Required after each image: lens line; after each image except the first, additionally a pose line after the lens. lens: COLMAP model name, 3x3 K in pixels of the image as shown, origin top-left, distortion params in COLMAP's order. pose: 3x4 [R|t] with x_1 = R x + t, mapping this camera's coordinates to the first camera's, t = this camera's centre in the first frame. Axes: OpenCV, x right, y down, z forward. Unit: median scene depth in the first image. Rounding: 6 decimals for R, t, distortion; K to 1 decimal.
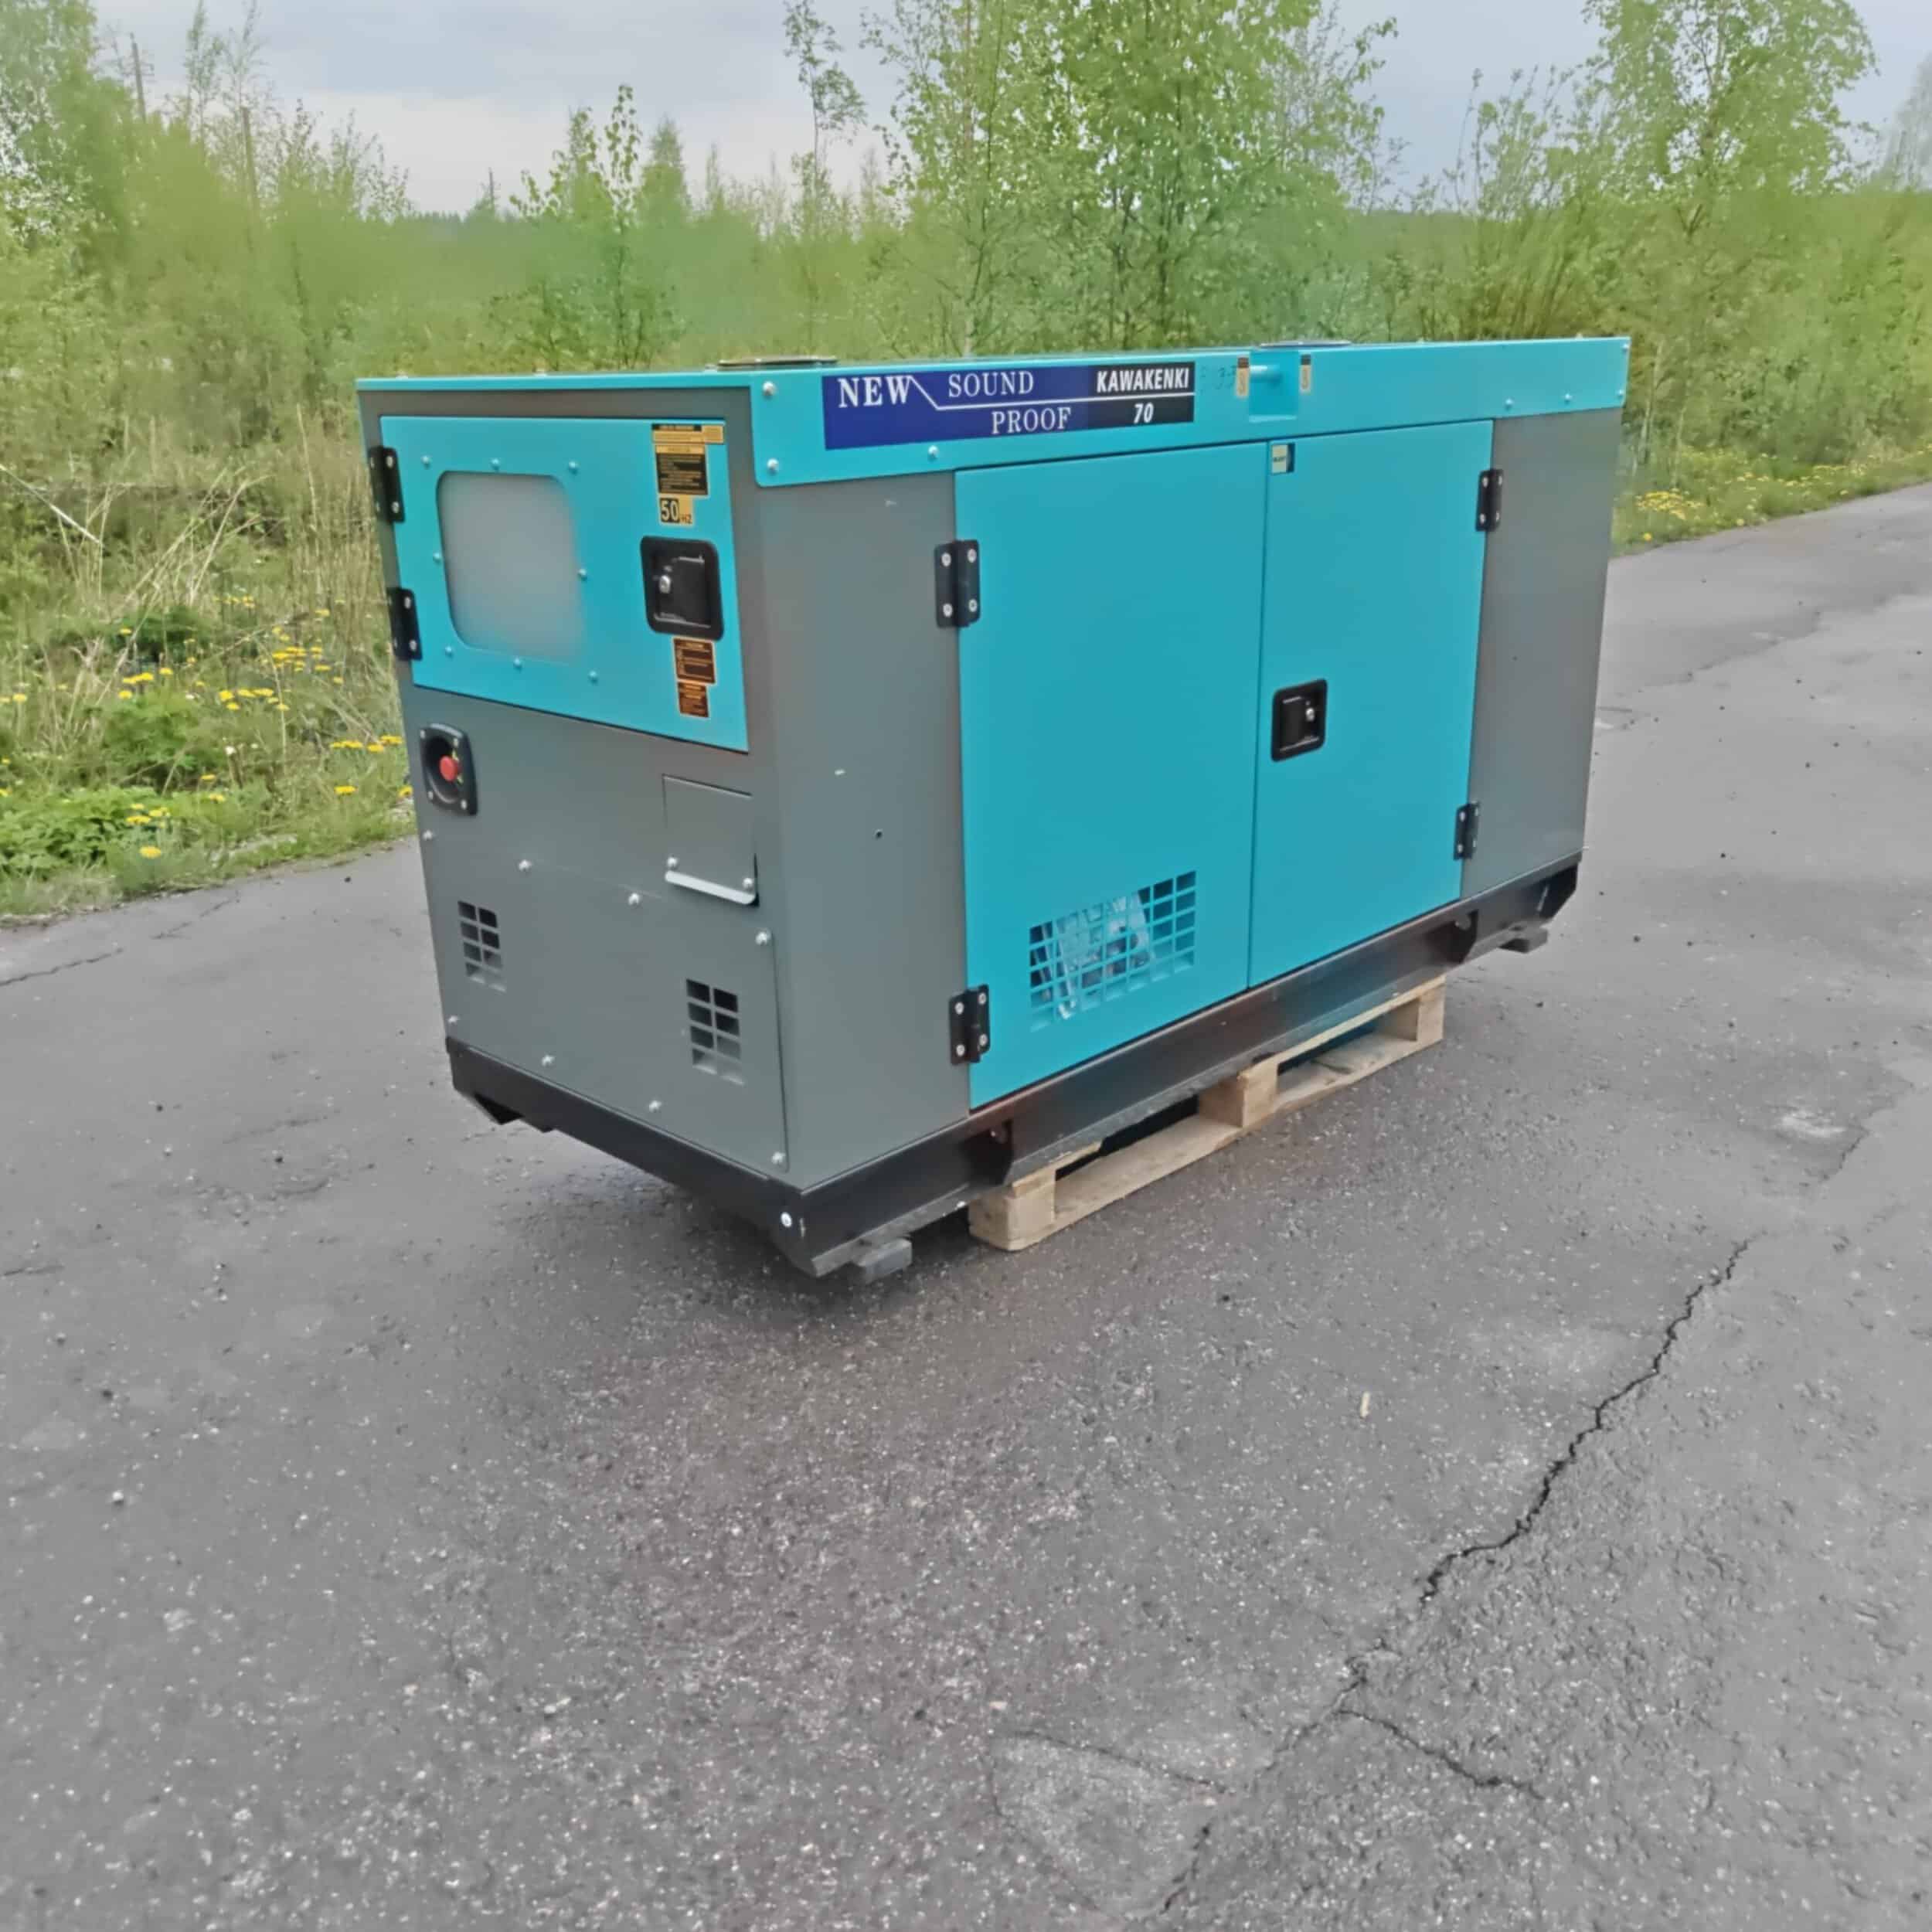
lens RADIAL K [[1793.4, 0, 966.0], [0, 1793.4, 966.0], [0, 0, 1]] dist [0.016477, -0.012155]
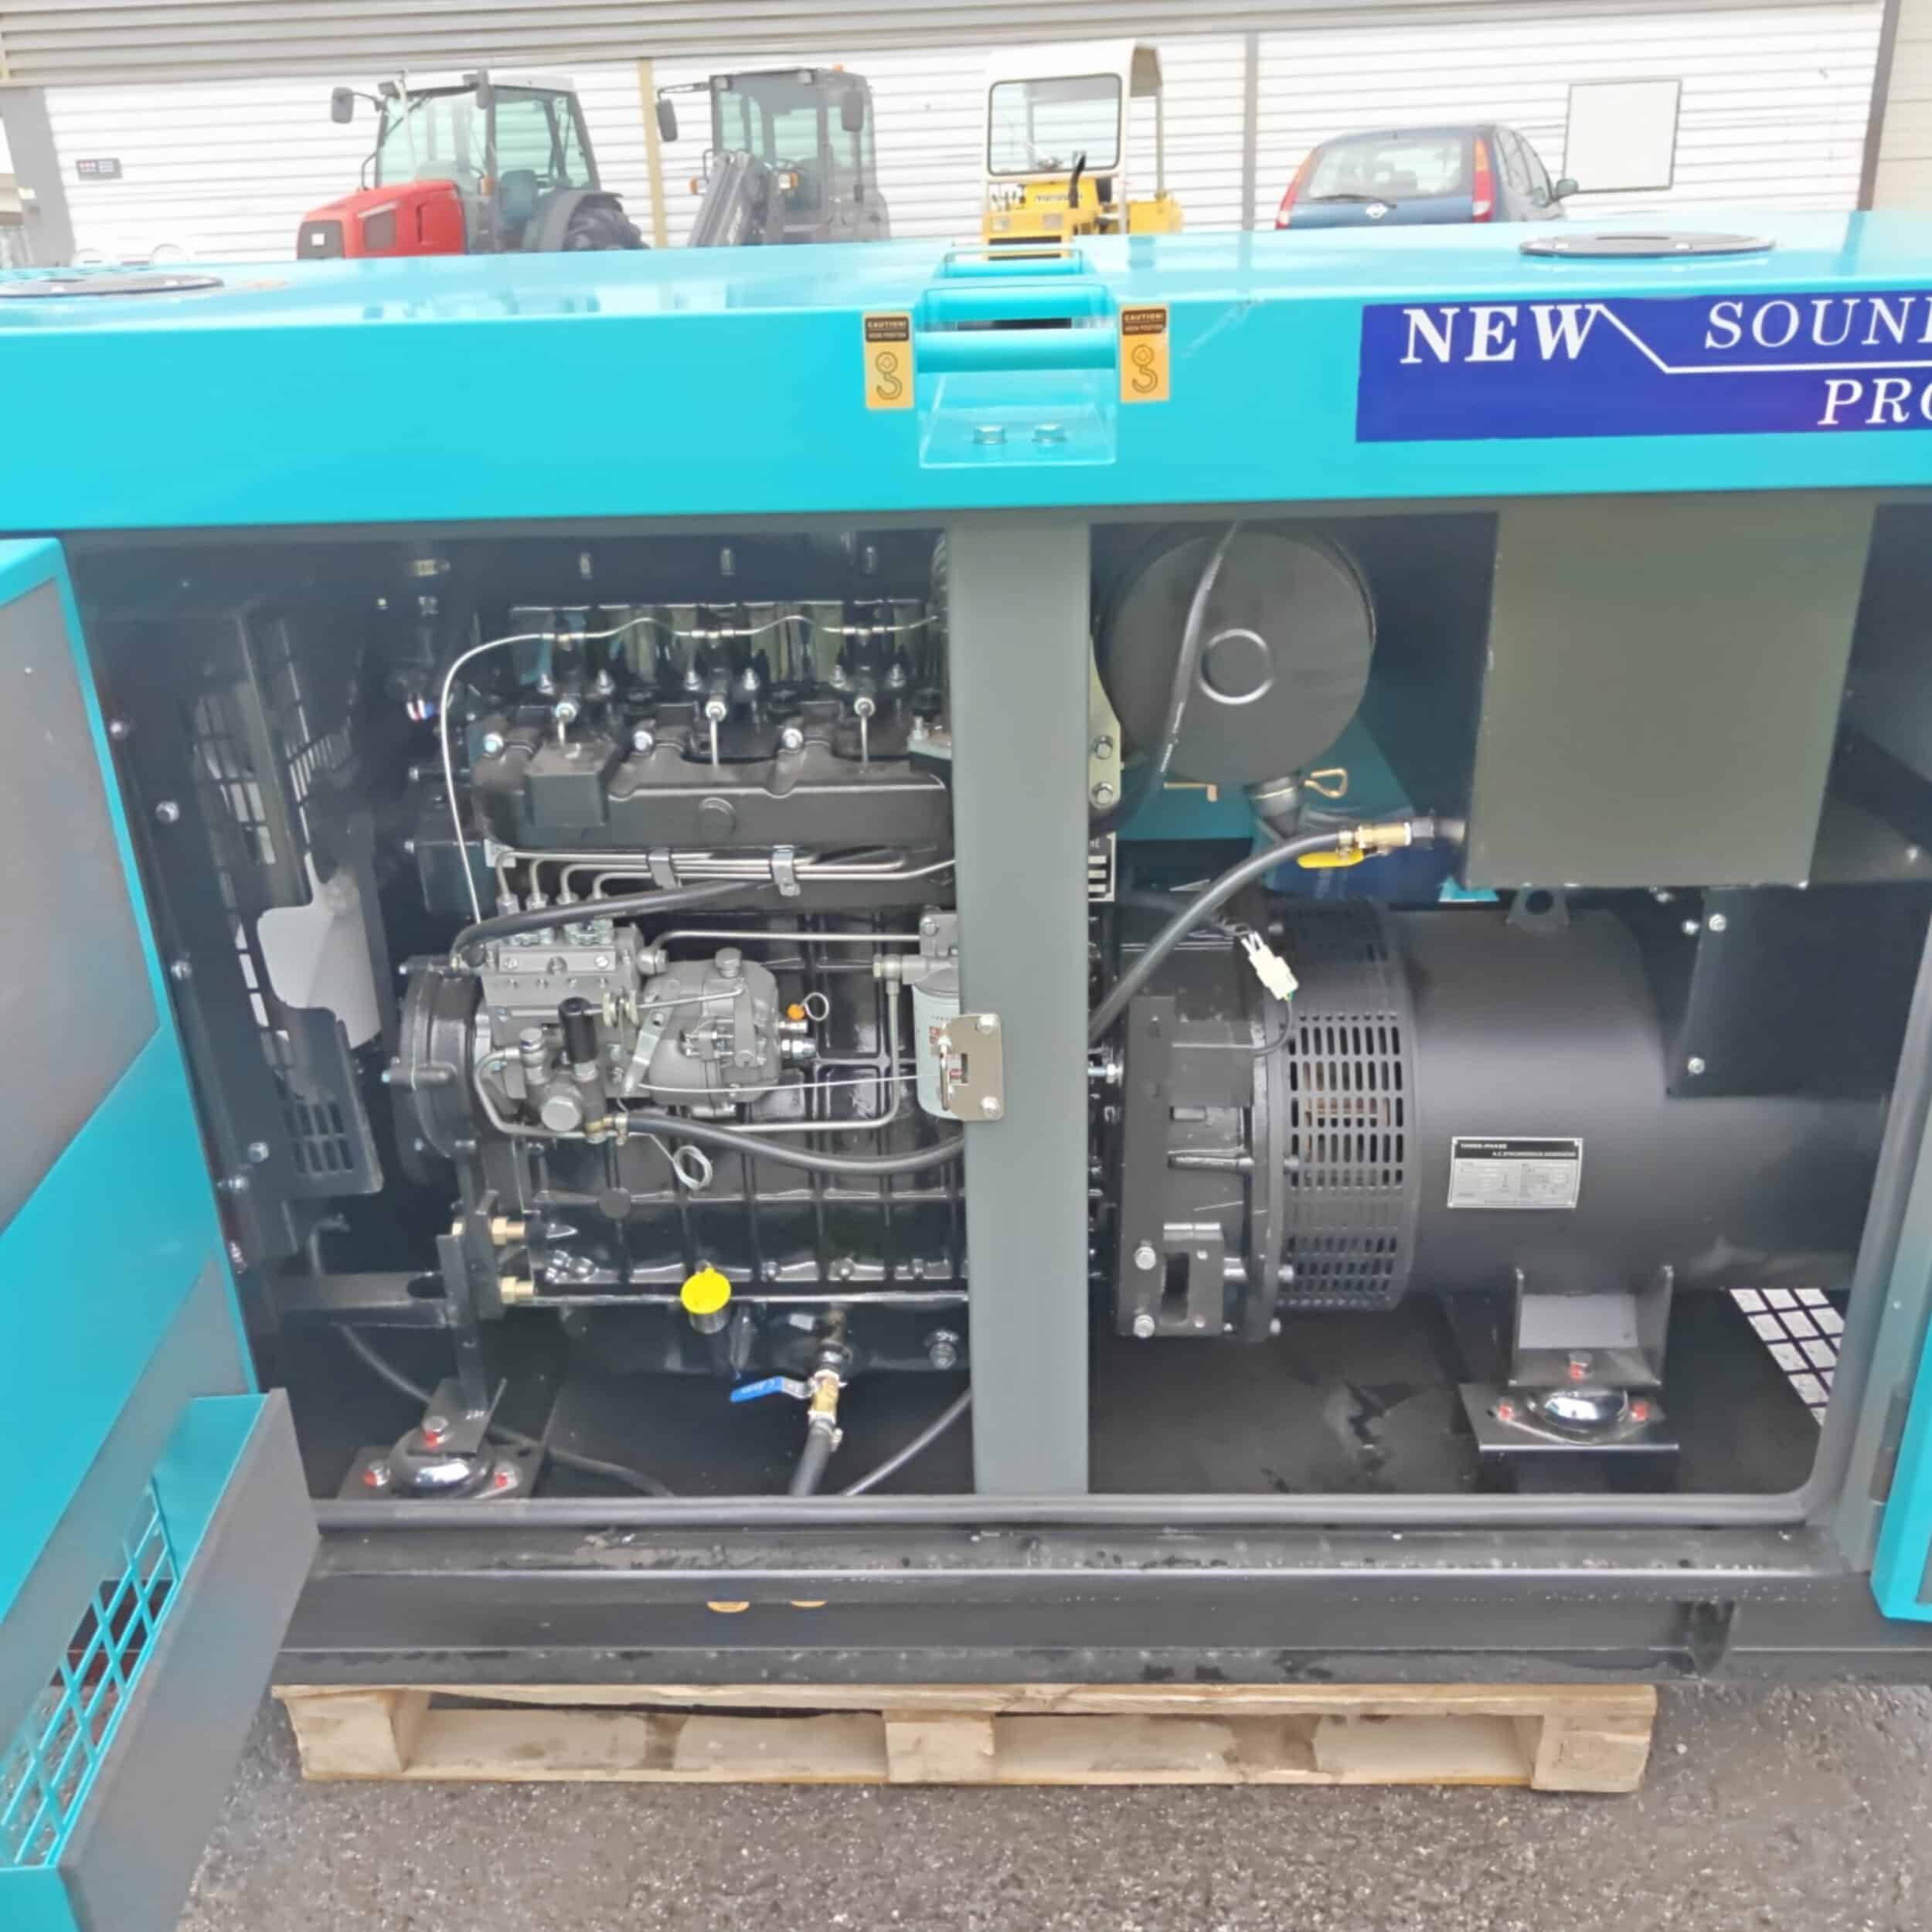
lens RADIAL K [[1793.4, 0, 966.0], [0, 1793.4, 966.0], [0, 0, 1]] dist [0.016477, -0.012155]
pose [[0.662268, 0.316418, -0.679177, 0.235993], [-0.238296, 0.948338, 0.209453, -0.197788], [0.710364, 0.023131, 0.703455, 0.476651]]
